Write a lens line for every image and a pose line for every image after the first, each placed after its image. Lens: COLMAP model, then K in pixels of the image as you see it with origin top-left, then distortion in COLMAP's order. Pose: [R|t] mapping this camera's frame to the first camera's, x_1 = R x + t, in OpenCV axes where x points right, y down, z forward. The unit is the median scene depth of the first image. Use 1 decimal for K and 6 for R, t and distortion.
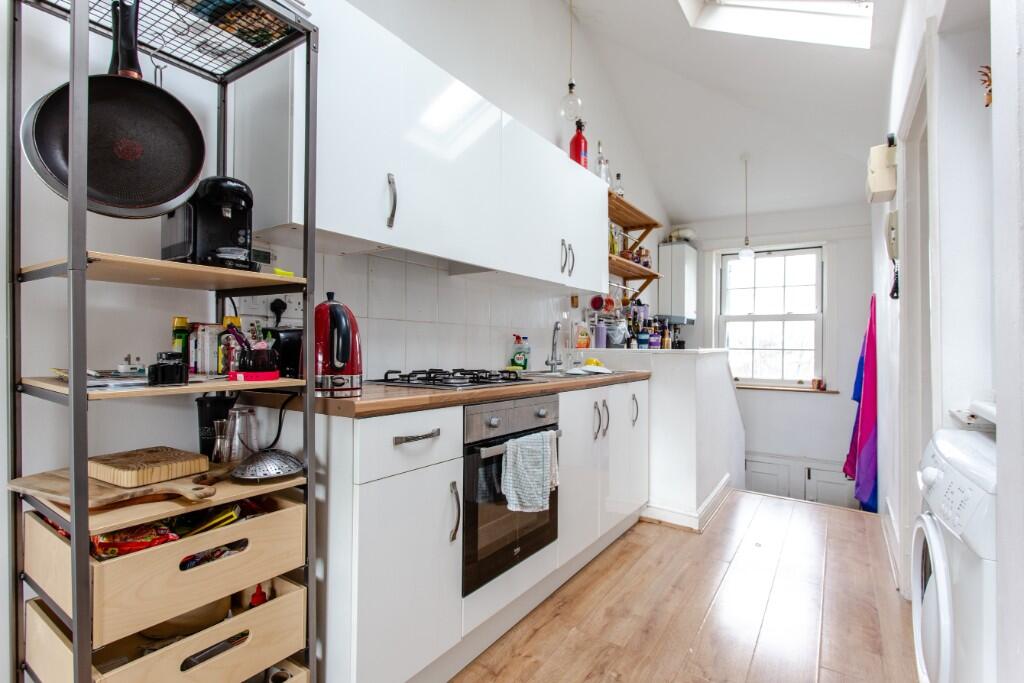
lens RADIAL K [[500.3, 0, 512.6], [0, 500.3, 341.2], [0, 0, 1]] dist [0.000237, -0.000603]
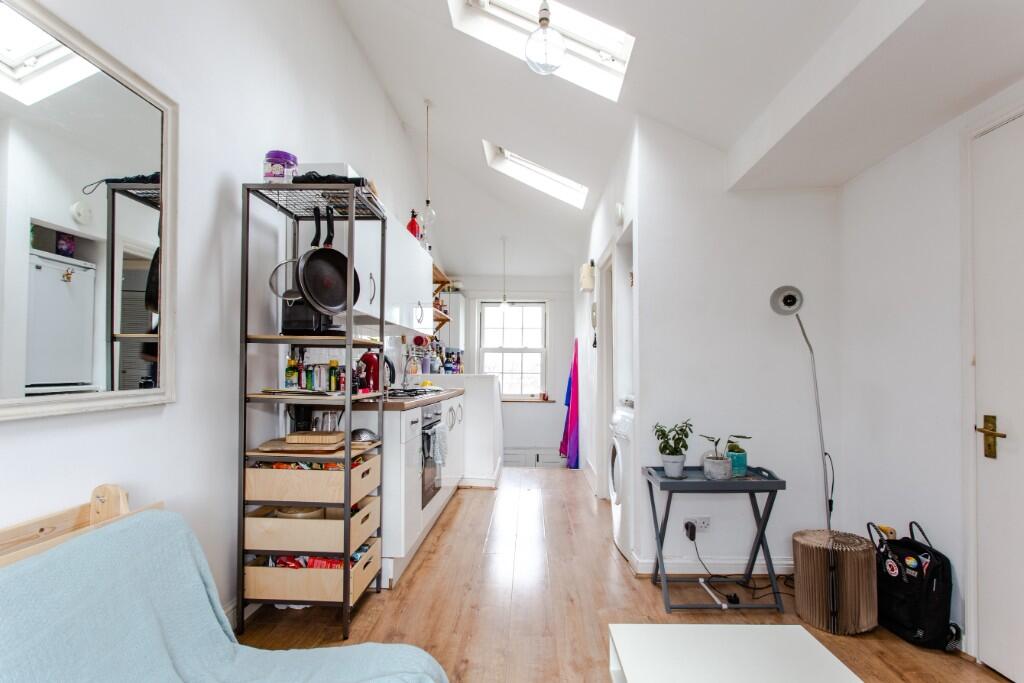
lens RADIAL K [[500.3, 0, 521.9], [0, 500.3, 361.1], [0, 0, 1]] dist [0.000237, -0.000603]
pose [[0.851679, 0.005980, 0.524030, -0.274868], [-0.002987, 0.999974, -0.006556, -0.010702], [-0.524056, 0.004018, 0.851674, -0.281844]]
